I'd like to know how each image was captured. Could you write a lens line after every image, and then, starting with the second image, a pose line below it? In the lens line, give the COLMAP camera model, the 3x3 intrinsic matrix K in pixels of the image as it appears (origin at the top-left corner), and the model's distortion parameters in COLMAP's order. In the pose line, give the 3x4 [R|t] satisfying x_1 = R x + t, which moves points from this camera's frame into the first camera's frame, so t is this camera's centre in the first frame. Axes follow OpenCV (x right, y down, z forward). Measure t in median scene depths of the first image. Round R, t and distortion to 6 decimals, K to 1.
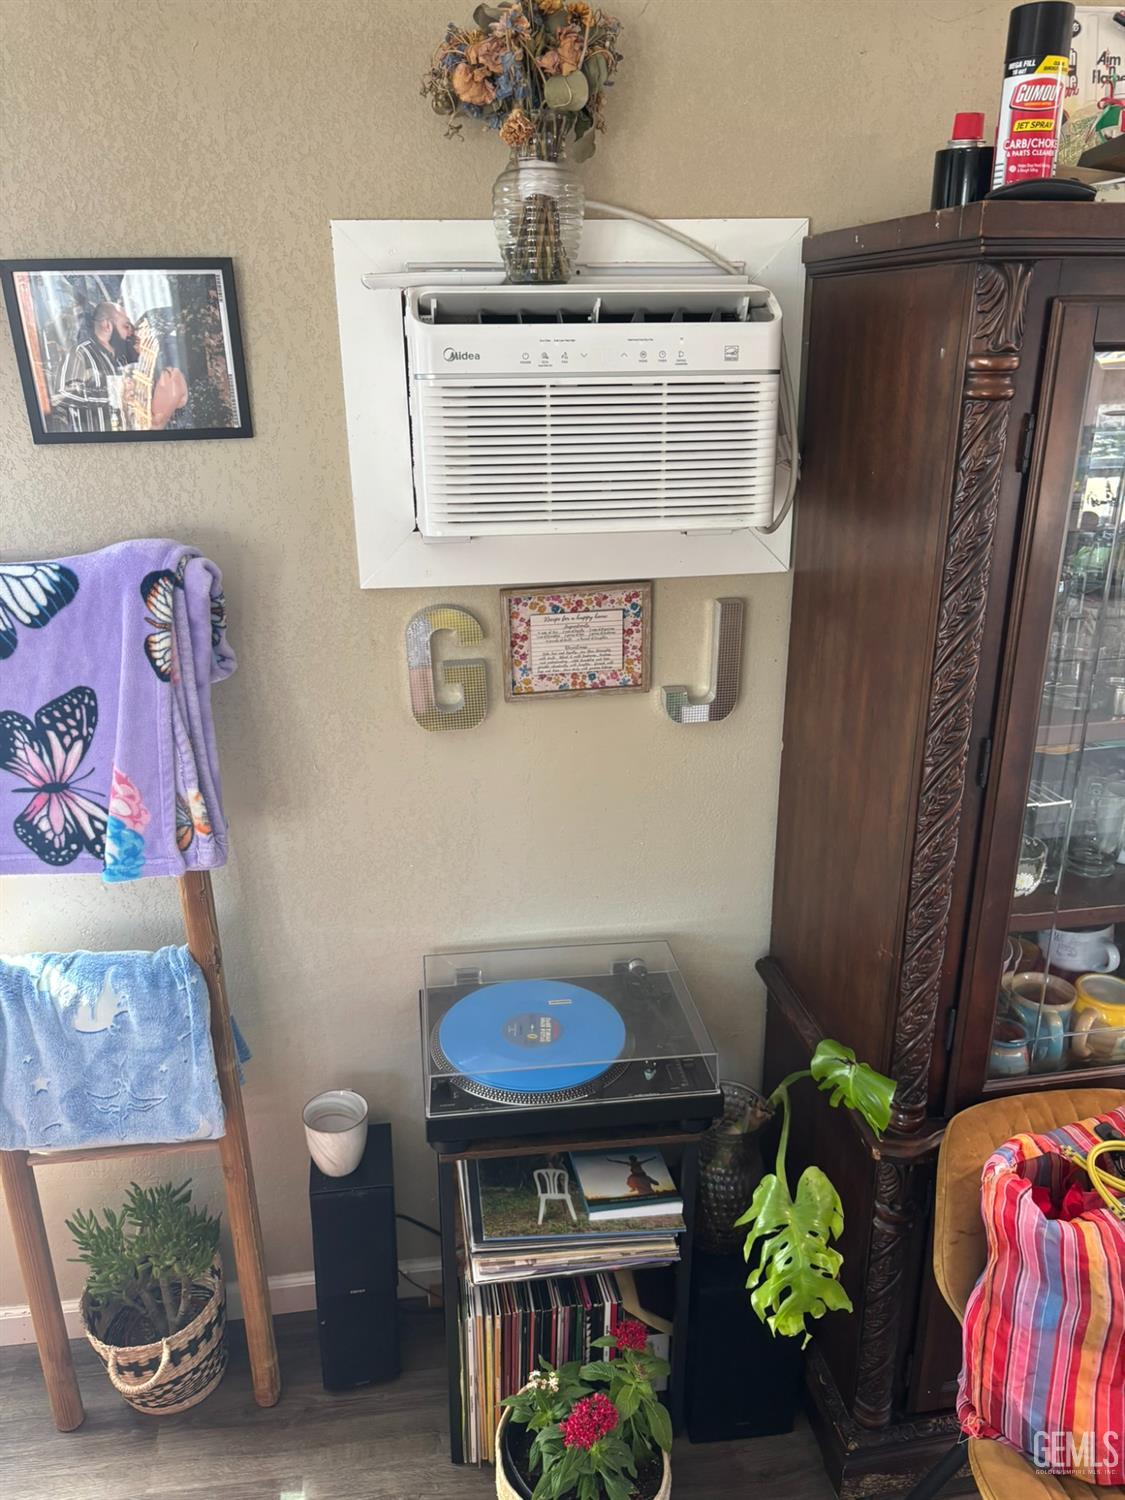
lens RADIAL K [[1126.9, 0, 562.5], [0, 1126.9, 750.0], [0, 0, 1]] dist [0.004050, -0.000210]
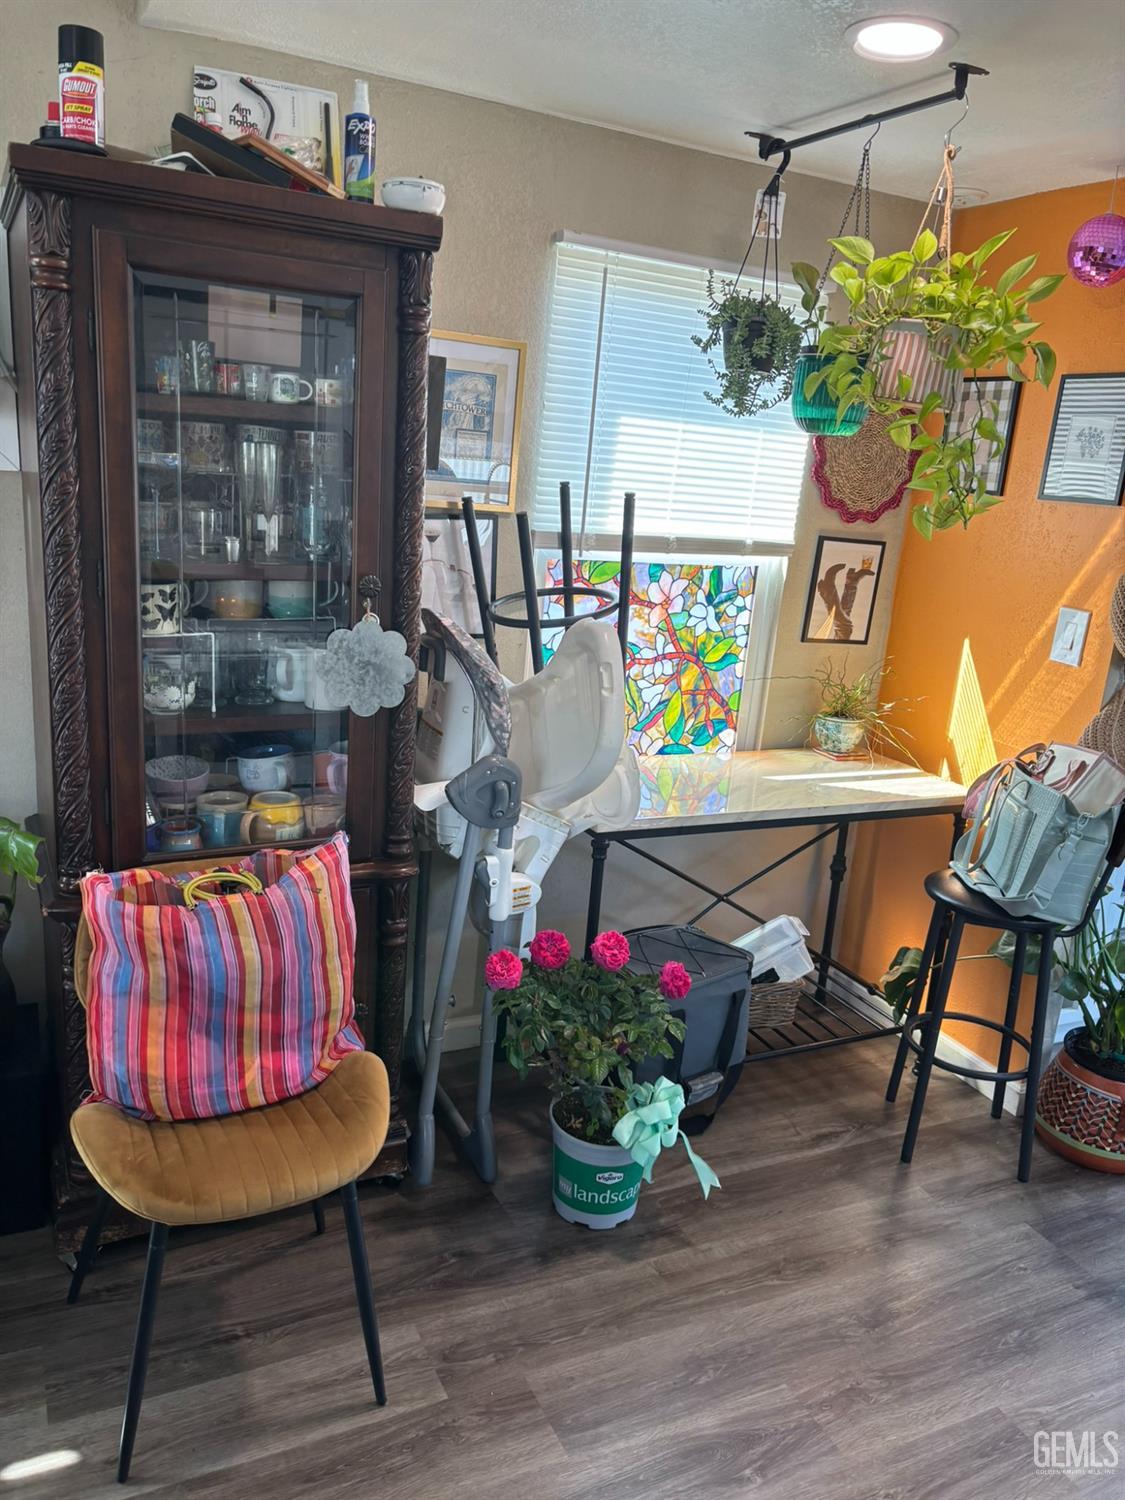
lens RADIAL K [[1136.2, 0, 562.5], [0, 1136.2, 750.0], [0, 0, 1]] dist [0.033939, -0.044033]
pose [[0.951714, 0.001621, 0.306983, 0.506535], [0.032069, 0.993990, -0.104670, 0.389488], [-0.305307, 0.109461, 0.945942, -0.428763]]
